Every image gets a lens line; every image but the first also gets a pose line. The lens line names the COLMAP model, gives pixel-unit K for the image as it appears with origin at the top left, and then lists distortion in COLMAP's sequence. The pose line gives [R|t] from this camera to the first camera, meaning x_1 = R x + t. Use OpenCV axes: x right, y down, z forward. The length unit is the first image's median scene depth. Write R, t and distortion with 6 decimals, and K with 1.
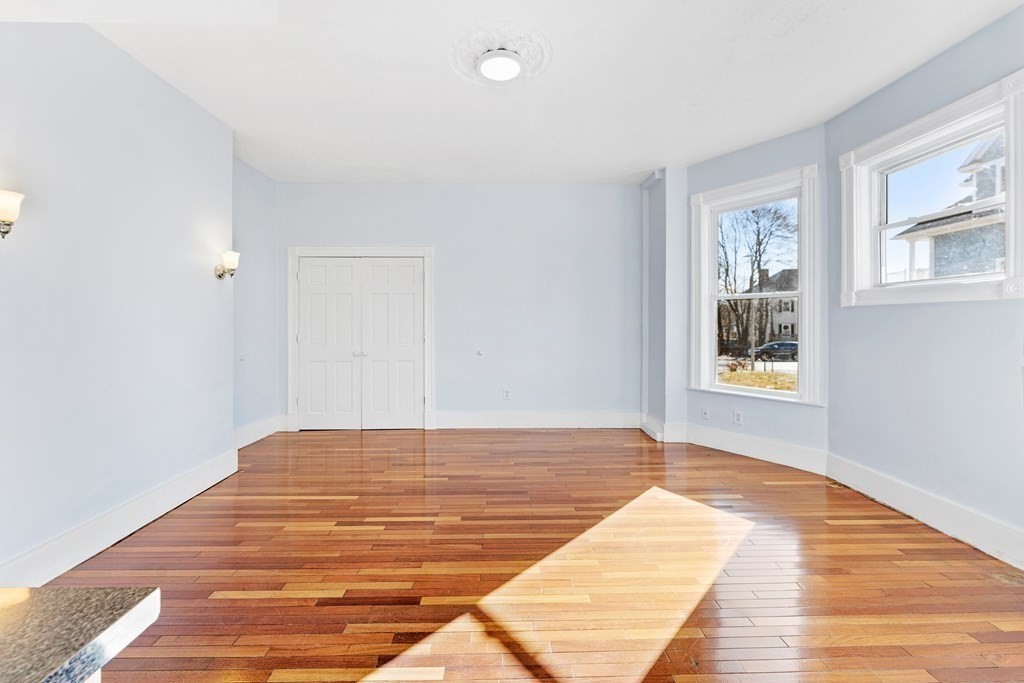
lens RADIAL K [[426.6, 0, 508.6], [0, 426.6, 322.0], [0, 0, 1]] dist [-0.000765, 0.000167]
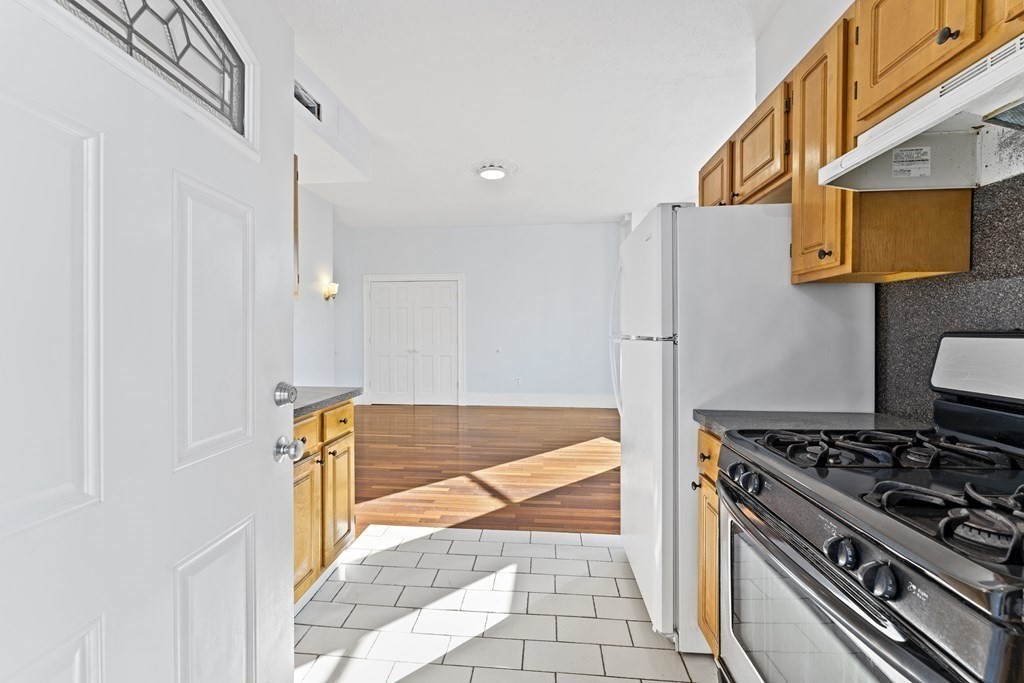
lens RADIAL K [[420.8, 0, 508.1], [0, 420.8, 329.2], [0, 0, 1]] dist [0.000120, 0.000067]
pose [[0.993060, -0.003272, -0.117562, 0.186187], [0.003212, 0.999995, -0.000701, 0.008884], [0.117563, 0.000319, 0.993065, -0.500244]]
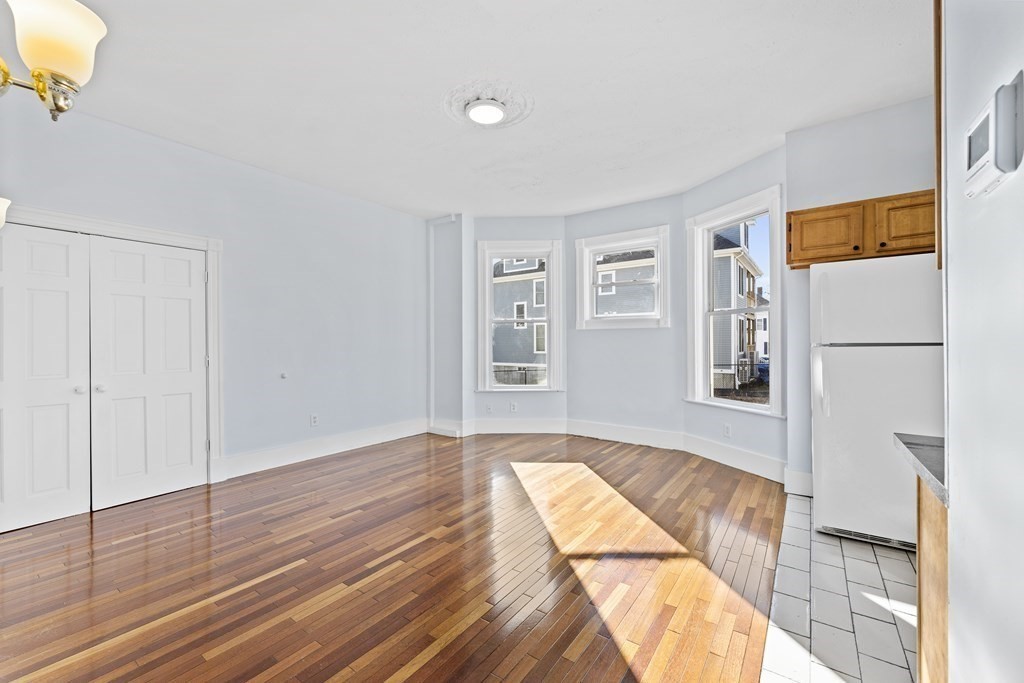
lens RADIAL K [[416.5, 0, 512.0], [0, 416.5, 341.5], [0, 0, 1]] dist [0.002574, 0.000272]
pose [[0.604427, -0.000930, 0.796660, -0.687492], [0.005092, 0.999983, -0.002696, 0.014104], [-0.796644, 0.005686, 0.604421, 0.219528]]
